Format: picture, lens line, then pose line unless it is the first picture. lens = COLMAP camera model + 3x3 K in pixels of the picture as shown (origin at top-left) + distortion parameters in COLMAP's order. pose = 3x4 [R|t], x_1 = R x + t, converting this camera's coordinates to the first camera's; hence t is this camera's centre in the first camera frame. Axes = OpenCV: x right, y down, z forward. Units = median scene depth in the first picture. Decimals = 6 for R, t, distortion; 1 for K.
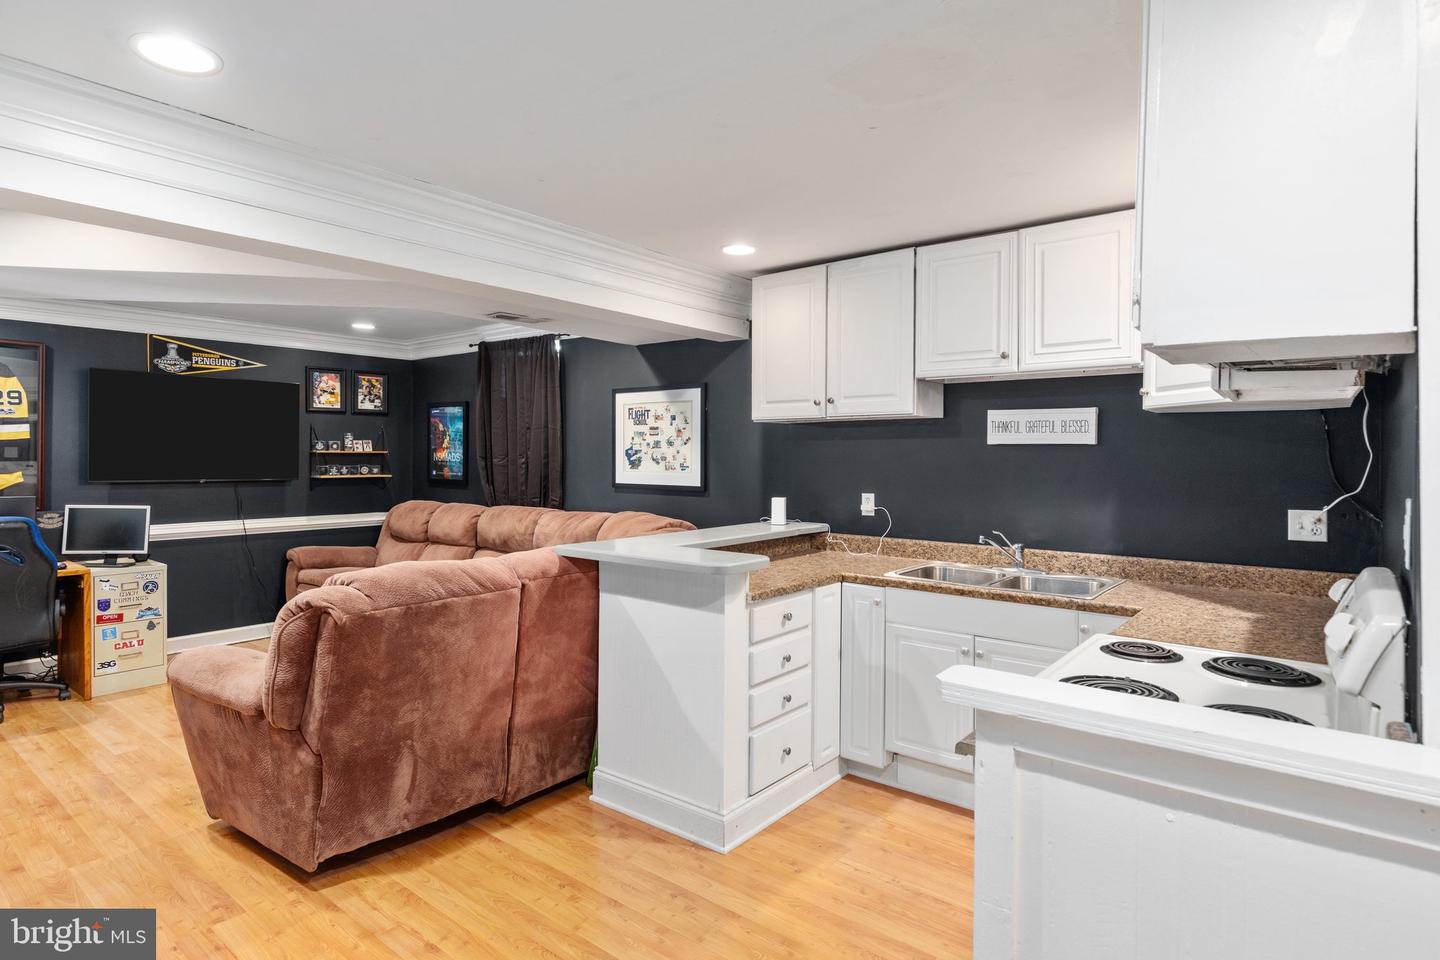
lens RADIAL K [[820.4, 0, 719.4], [0, 820.4, 480.6], [0, 0, 1]] dist [0.000037, 0.000082]
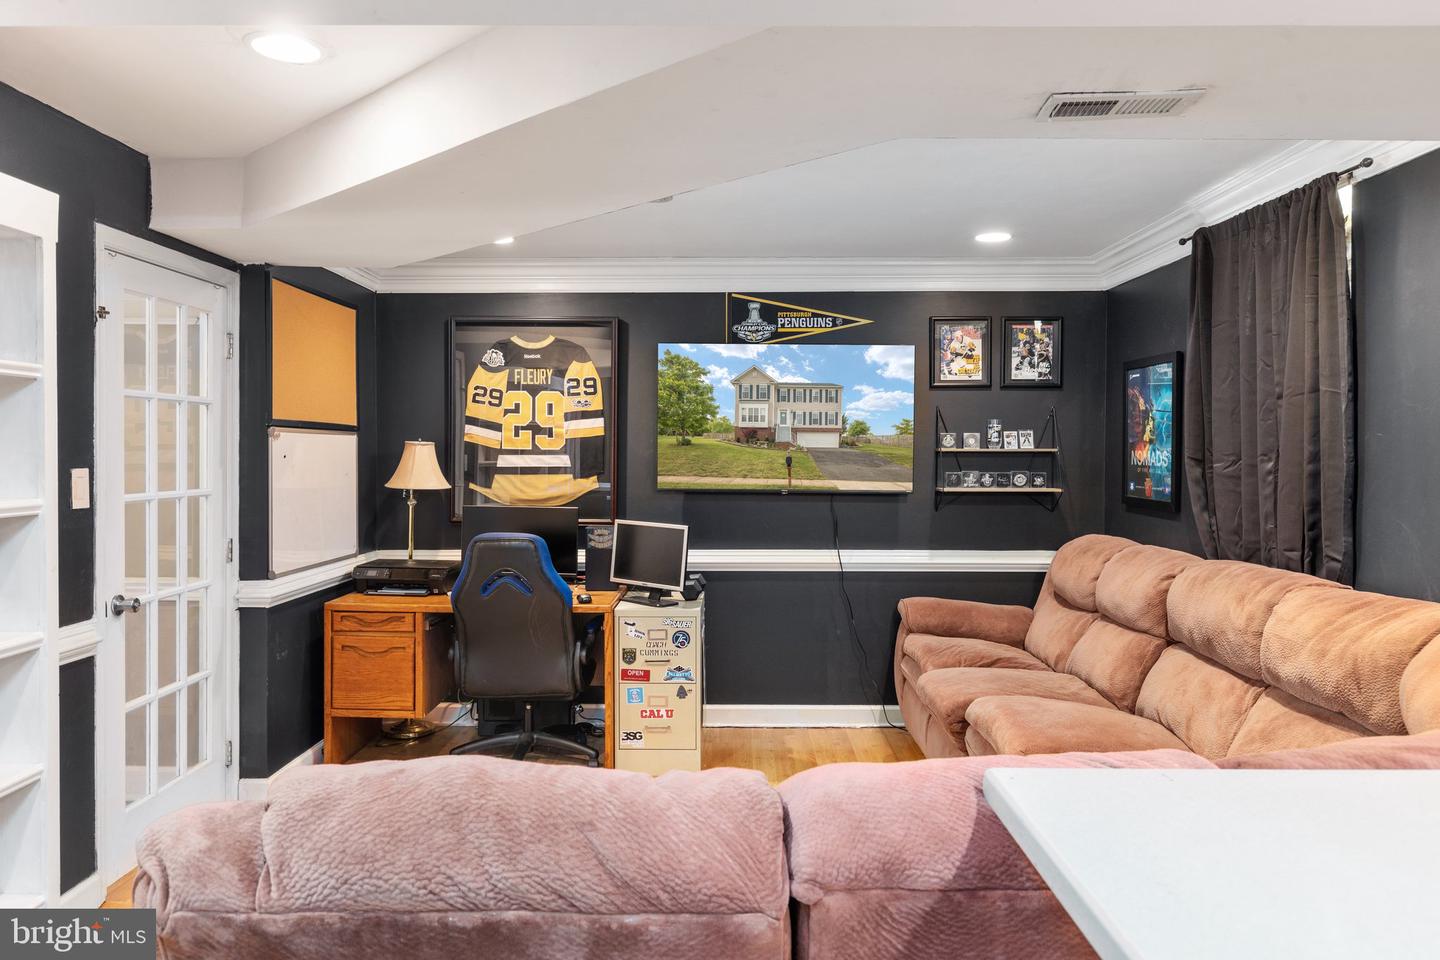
lens RADIAL K [[987.5, 0, 729.0], [0, 987.5, 472.4], [0, 0, 1]] dist [-0.000013, 0.000108]
pose [[0.617223, 0.012766, -0.786685, 0.010309], [-0.023009, 0.999734, -0.001830, -0.013310], [0.786452, 0.019230, 0.617352, 0.418801]]
